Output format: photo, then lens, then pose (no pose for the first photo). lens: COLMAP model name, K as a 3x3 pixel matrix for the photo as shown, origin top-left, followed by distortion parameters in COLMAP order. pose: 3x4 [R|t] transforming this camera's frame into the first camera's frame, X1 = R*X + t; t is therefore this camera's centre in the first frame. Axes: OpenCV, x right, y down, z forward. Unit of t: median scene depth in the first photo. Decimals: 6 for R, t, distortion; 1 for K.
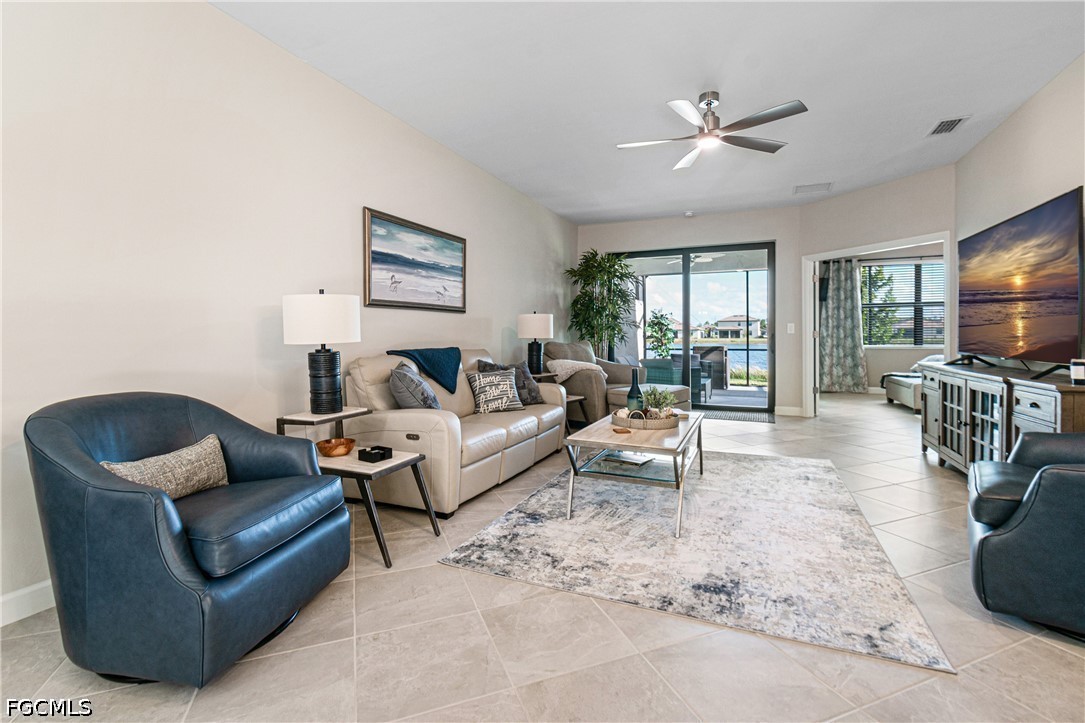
lens RADIAL K [[489.7, 0, 547.1], [0, 489.7, 341.1], [0, 0, 1]] dist [0.000940, -0.001198]
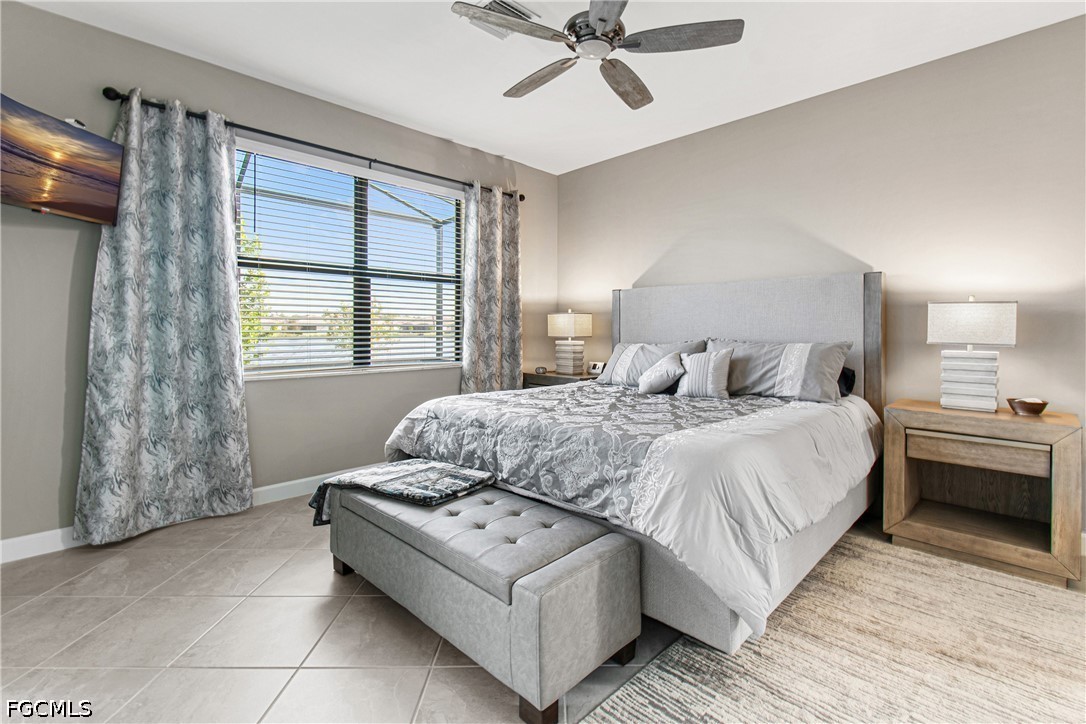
lens RADIAL K [[494.6, 0, 550.1], [0, 494.6, 324.6], [0, 0, 1]] dist [0.002306, -0.000409]
pose [[0.364231, 0.012966, 0.931218, 0.851715], [0.007212, 0.999834, -0.016743, -0.038306], [-0.931281, 0.012815, 0.364077, 1.425144]]
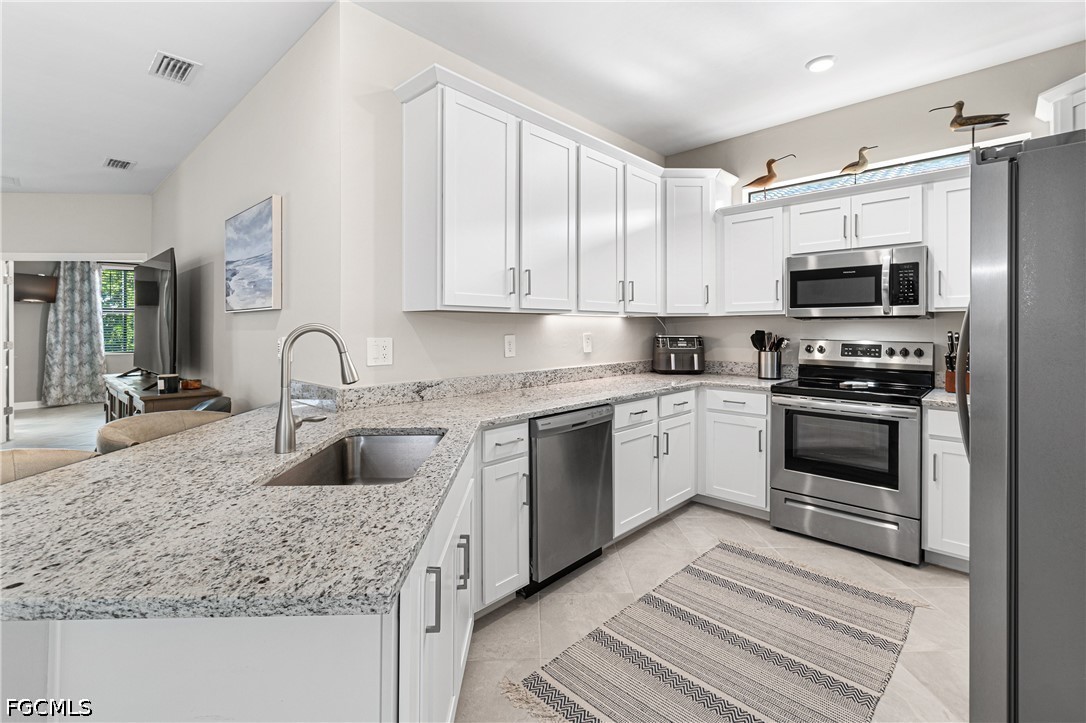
lens RADIAL K [[492.2, 0, 547.4], [0, 492.2, 324.5], [0, 0, 1]] dist [0.001885, -0.000223]
pose [[0.343289, 0.010621, 0.939170, 0.092857], [0.011488, 0.999814, -0.015506, -0.040942], [-0.939160, 0.016113, 0.343103, -0.286966]]
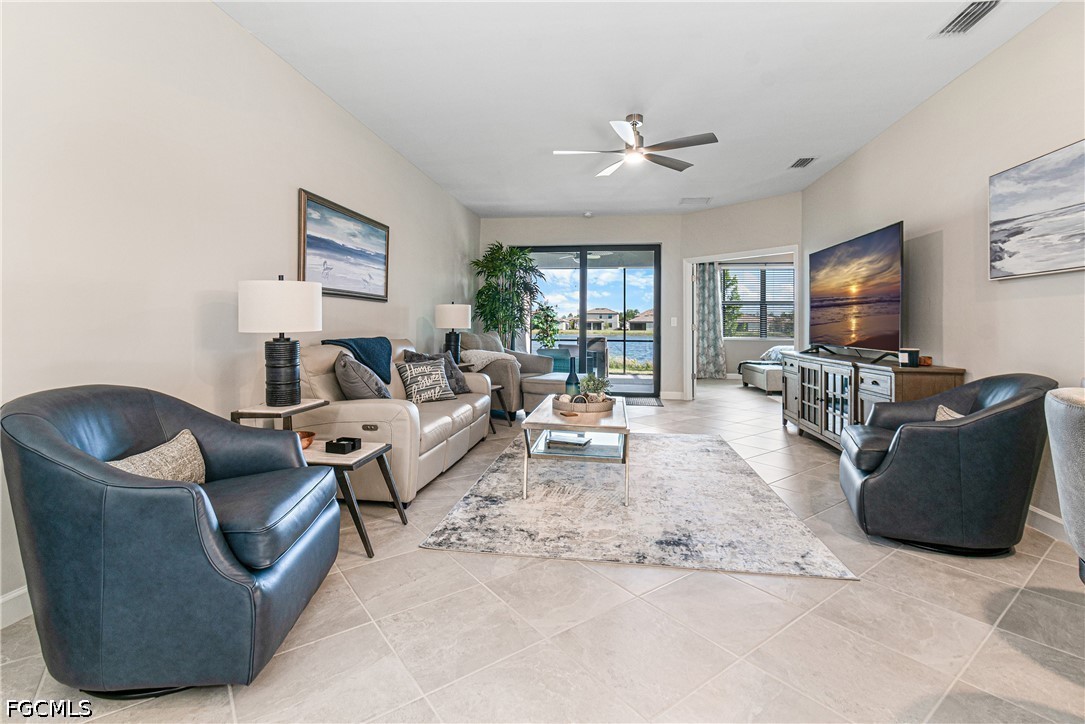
lens RADIAL K [[496.9, 0, 544.0], [0, 496.9, 321.4], [0, 0, 1]] dist [0.001279, -0.000809]
pose [[0.965450, 0.013316, 0.260250, -0.138307], [-0.007811, 0.999724, -0.022175, 0.001189], [-0.260473, 0.019376, 0.965287, -0.041981]]
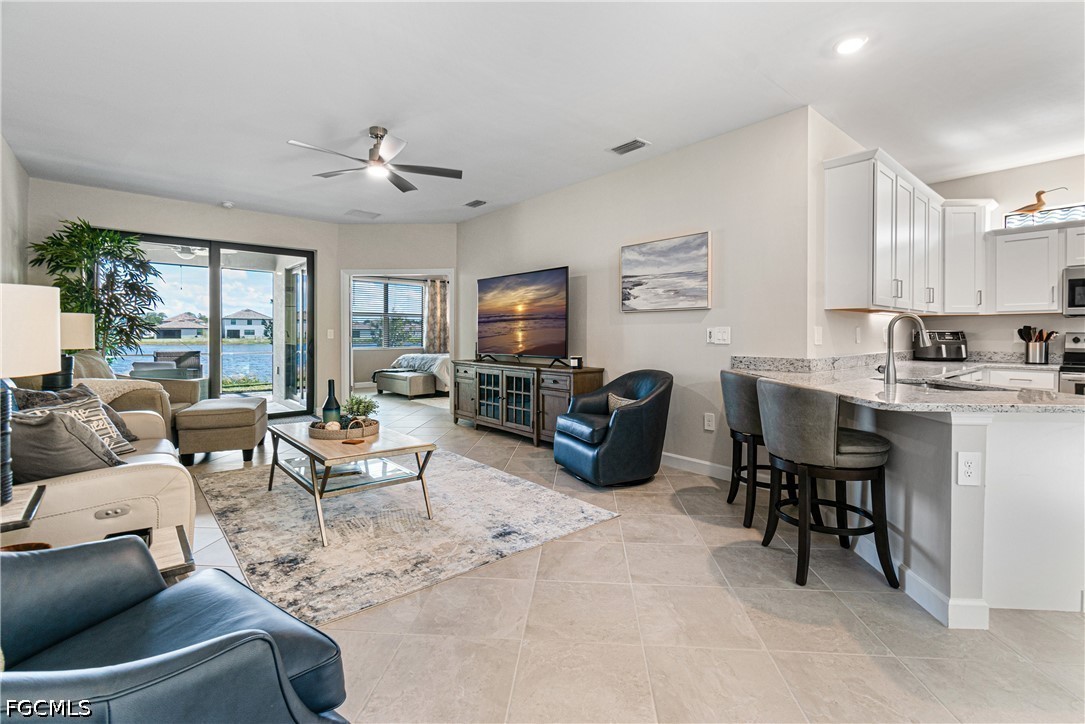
lens RADIAL K [[488.4, 0, 547.6], [0, 488.4, 335.2], [0, 0, 1]] dist [0.001740, -0.000307]
pose [[0.437333, 0.003401, 0.899293, -0.415397], [0.007115, 0.999948, -0.007241, -0.018675], [-0.899272, 0.009566, 0.437286, 0.142944]]
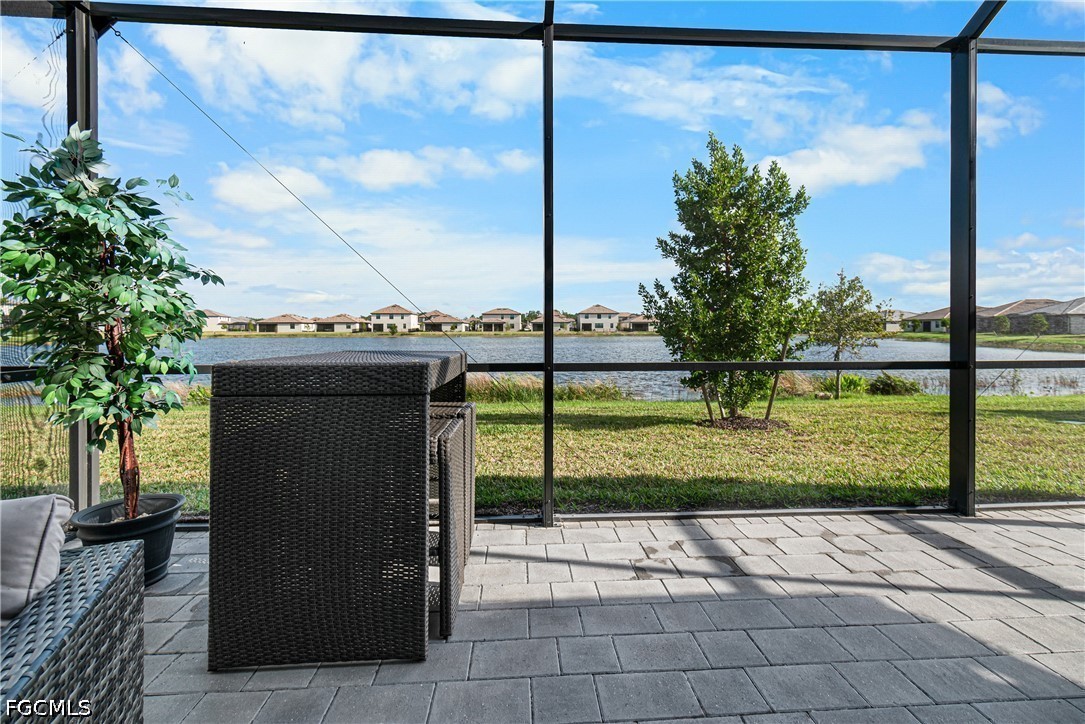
lens RADIAL K [[491.8, 0, 546.9], [0, 491.8, 325.1], [0, 0, 1]] dist [0.001885, -0.000223]
pose [[0.893802, 0.006227, 0.448419, 0.882053], [0.002205, 0.999831, -0.018279, 0.005210], [-0.448457, 0.017326, 0.893637, 2.302768]]
